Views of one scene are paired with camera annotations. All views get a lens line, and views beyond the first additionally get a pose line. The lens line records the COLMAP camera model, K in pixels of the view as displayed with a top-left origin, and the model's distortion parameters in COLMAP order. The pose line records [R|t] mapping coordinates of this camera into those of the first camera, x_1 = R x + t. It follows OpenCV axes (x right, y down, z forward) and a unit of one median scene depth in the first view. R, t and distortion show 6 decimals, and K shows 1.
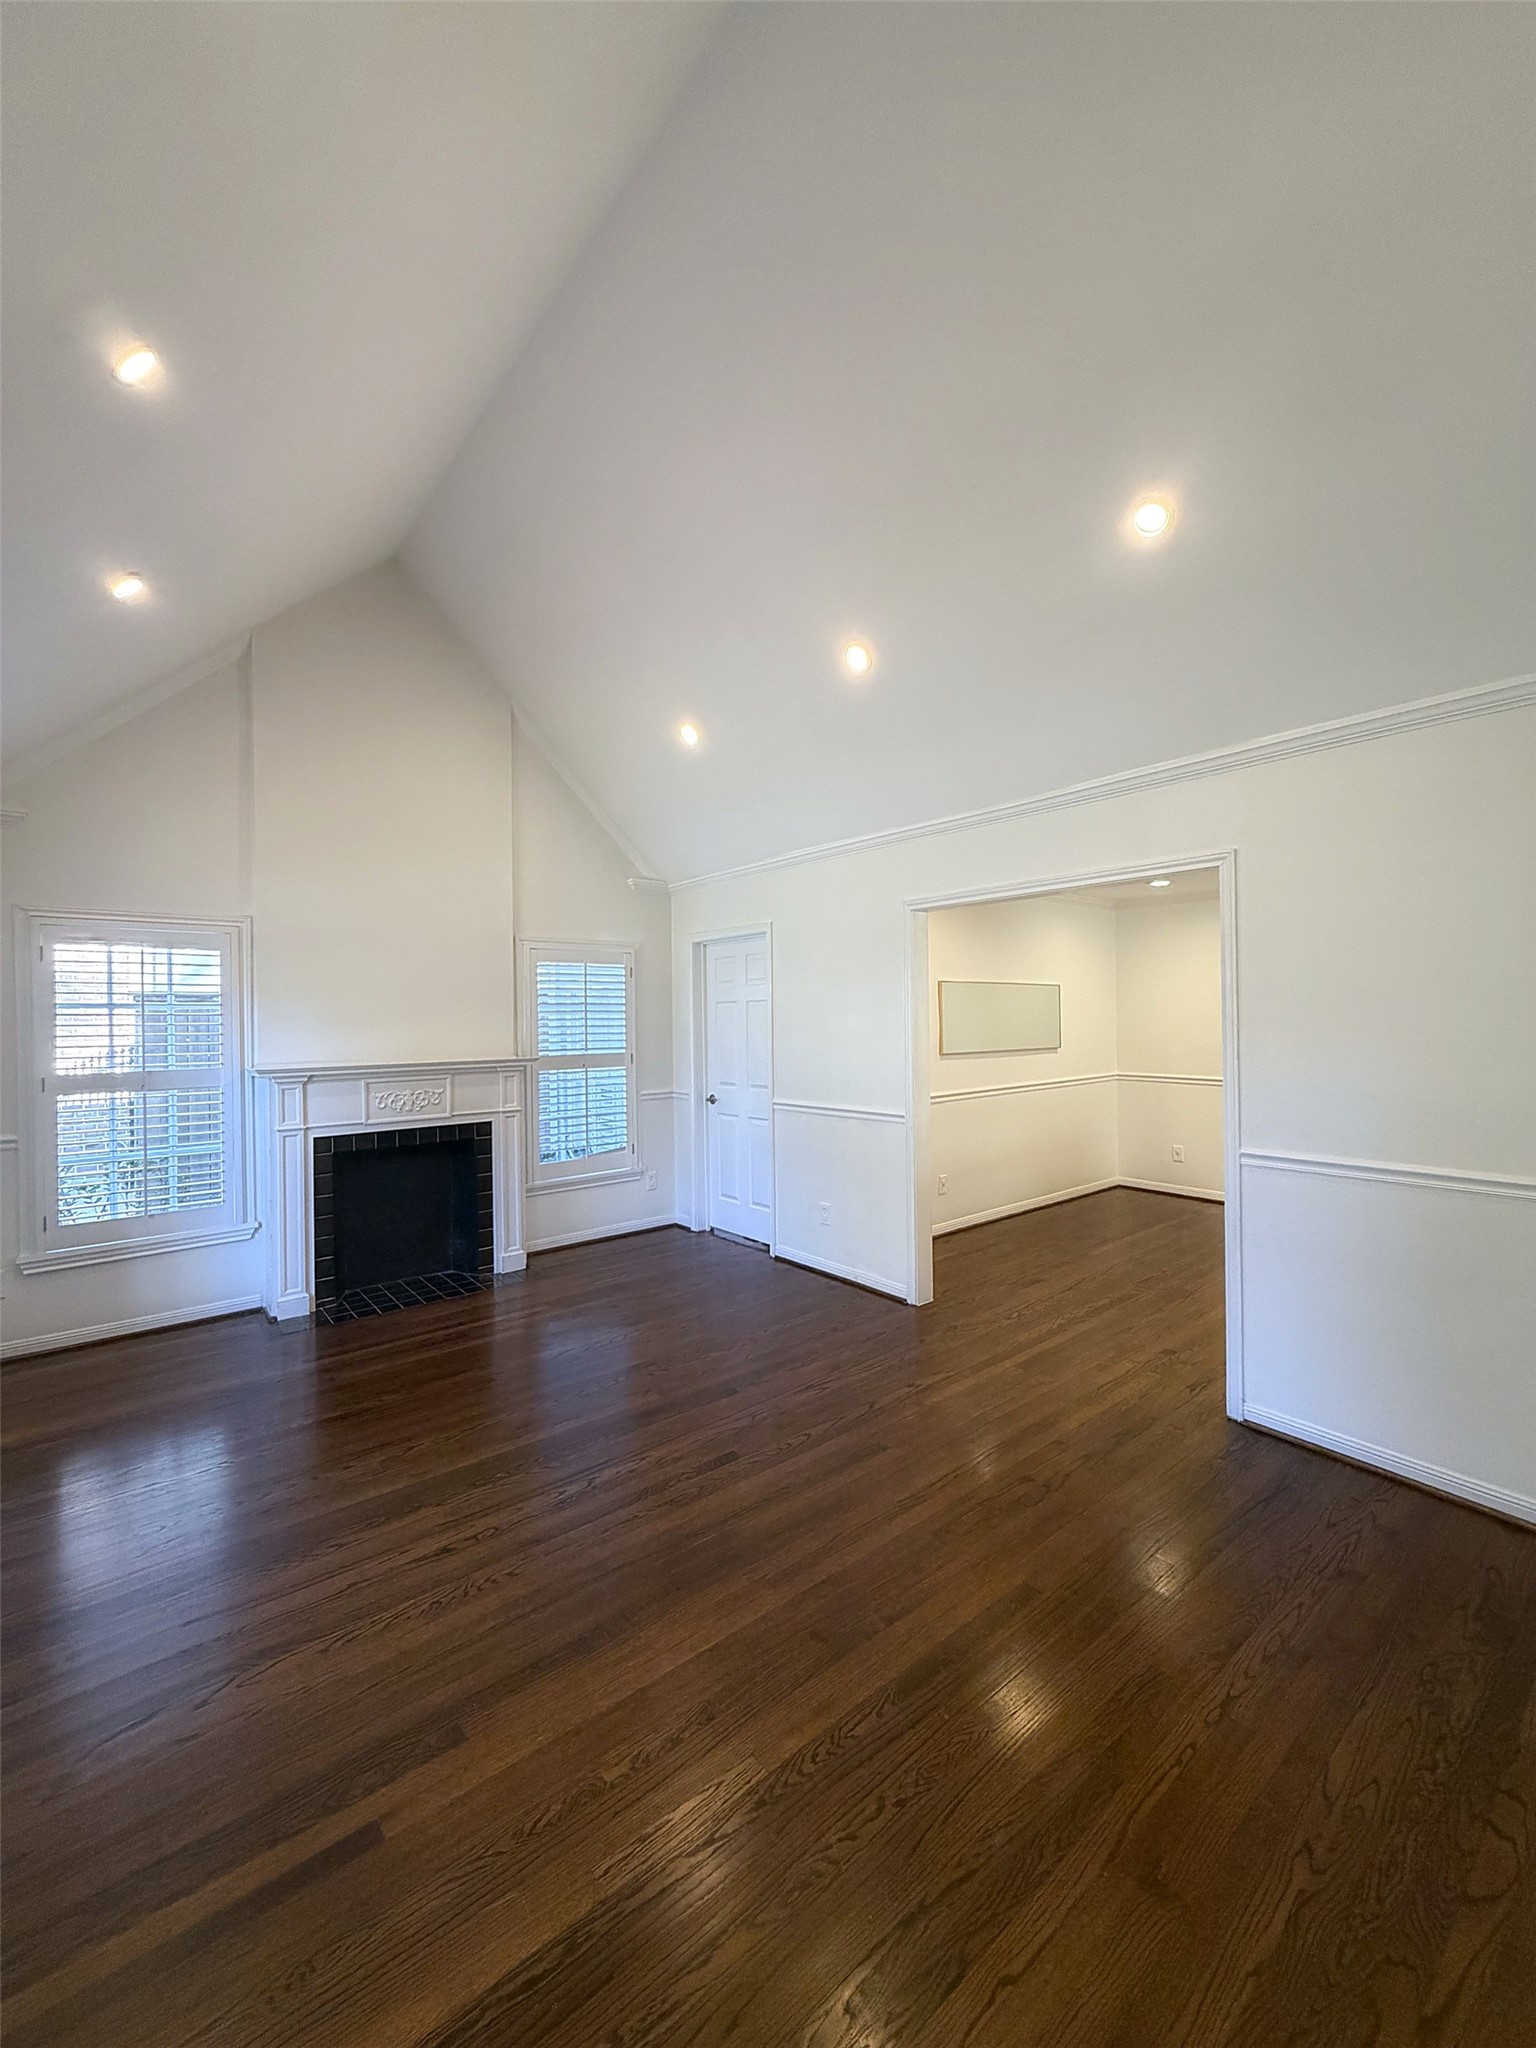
lens RADIAL K [[810.3, 0, 768.2], [0, 810.3, 1015.1], [0, 0, 1]] dist [0.001836, -0.000480]
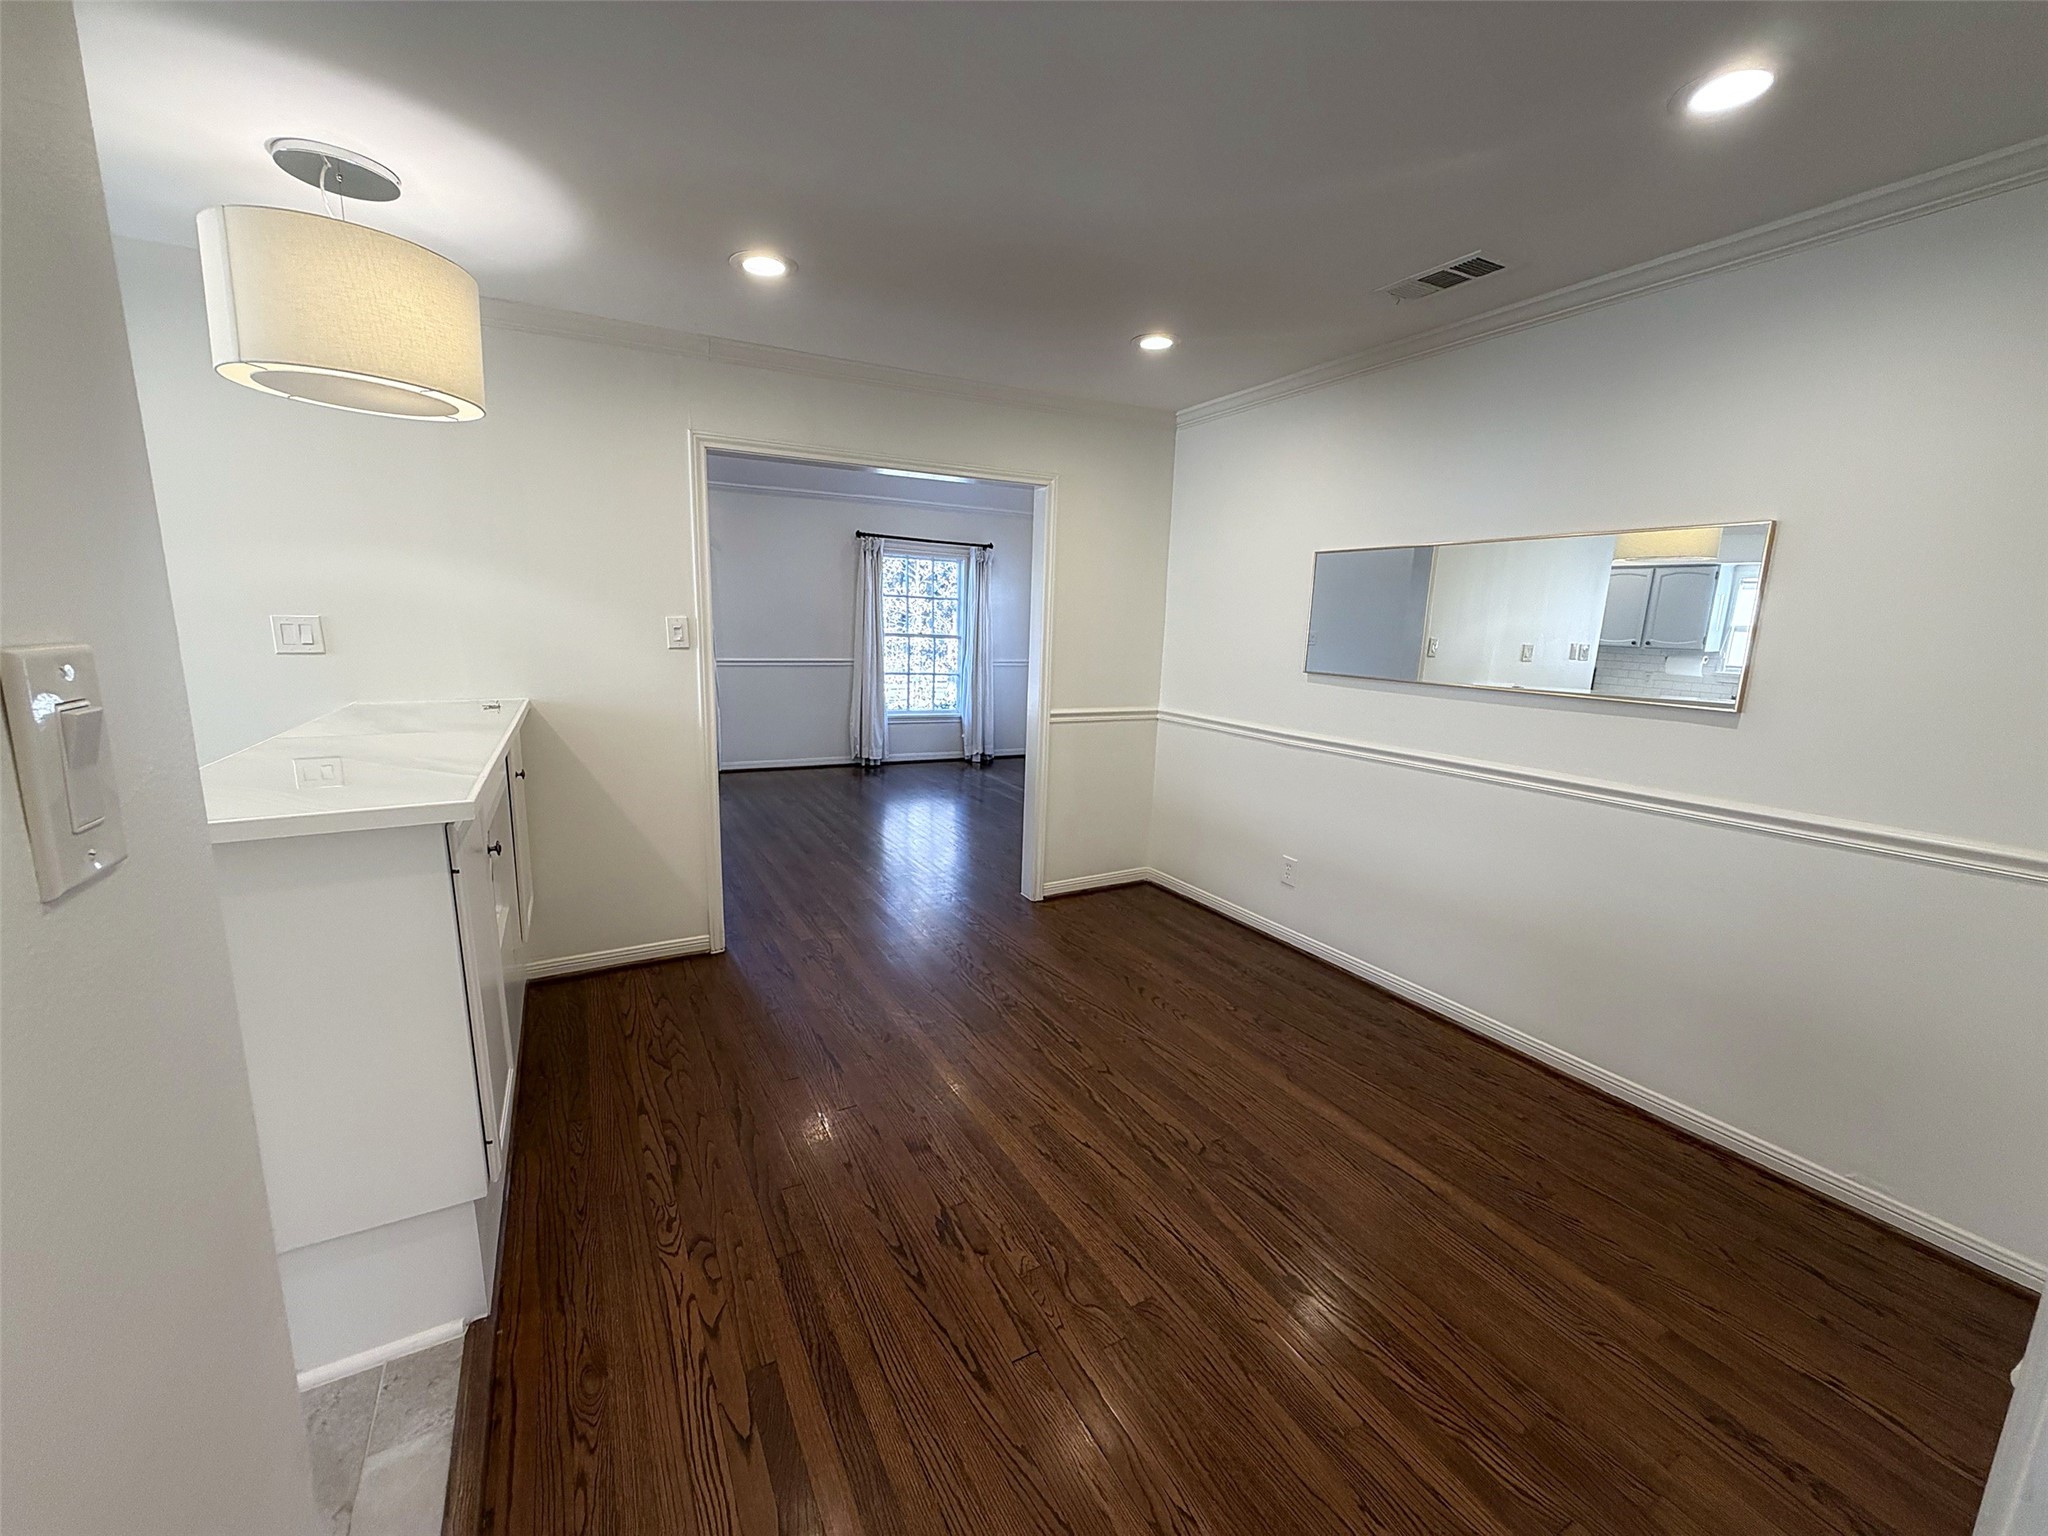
lens RADIAL K [[810.3, 0, 1025.4], [0, 810.3, 772.3], [0, 0, 1]] dist [0.001836, -0.000480]
pose [[-0.178241, 0.188394, -0.965784, 1.054258], [-0.026048, 0.980253, 0.196024, 0.009301], [0.983642, 0.060096, -0.169814, 1.083745]]
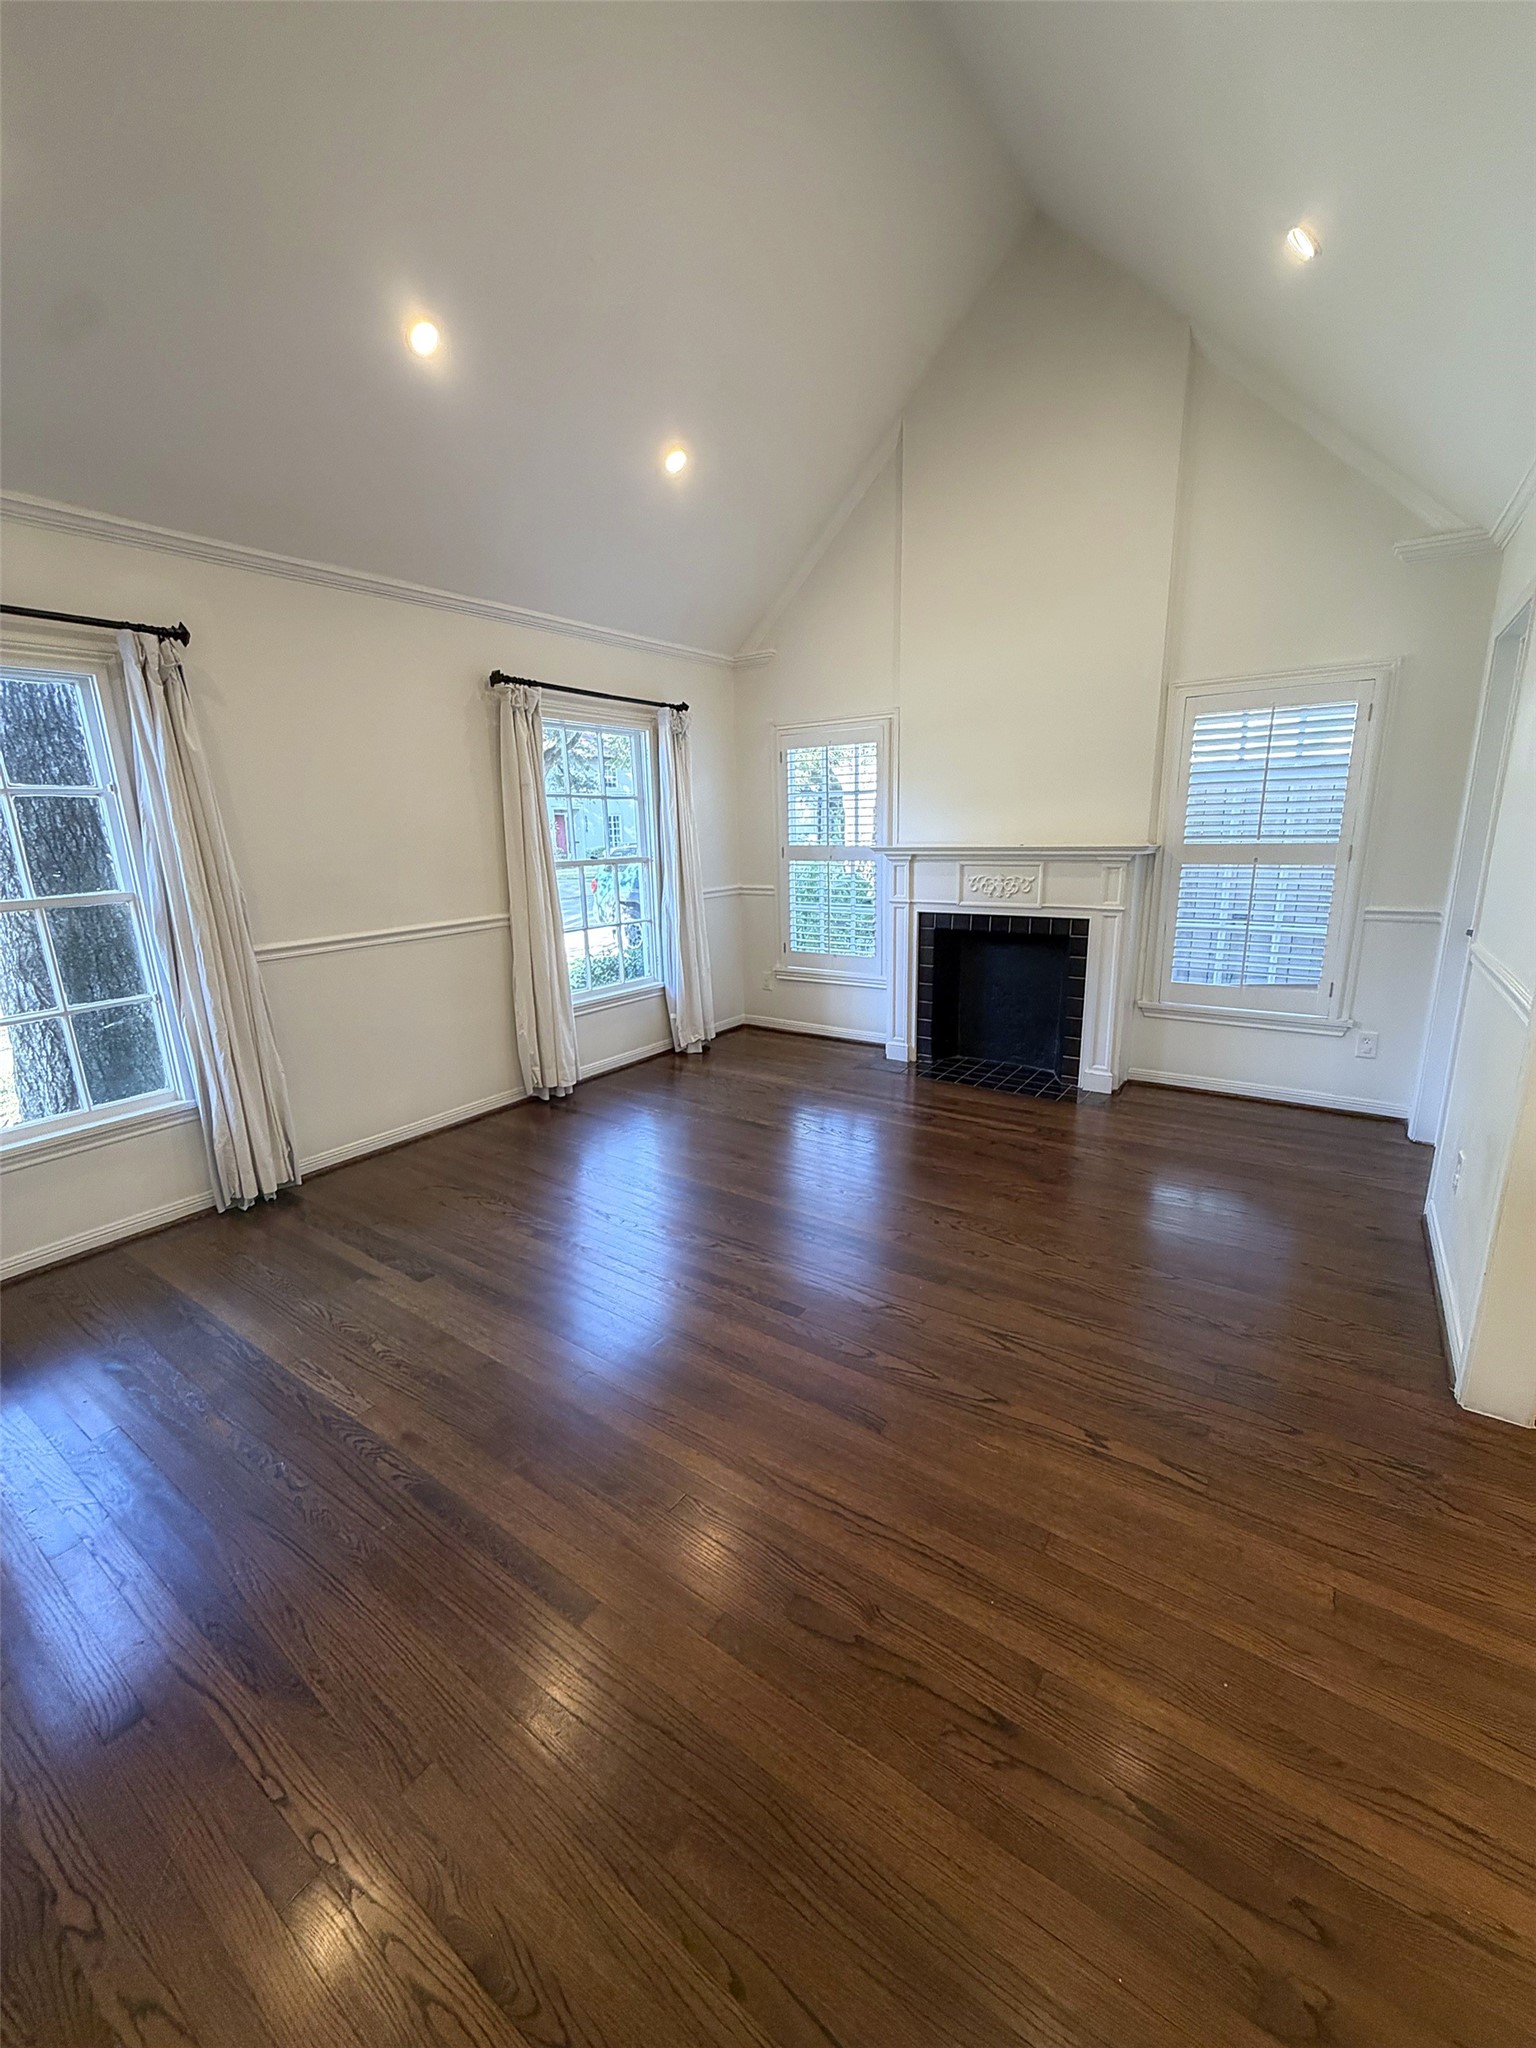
lens RADIAL K [[810.3, 0, 770.1], [0, 810.3, 1024.5], [0, 0, 1]] dist [0.001836, -0.000480]
pose [[0.277642, 0.240315, -0.930142, 0.441130], [0.026895, 0.965883, 0.257577, 0.008878], [0.960308, -0.096530, 0.261707, 0.489965]]
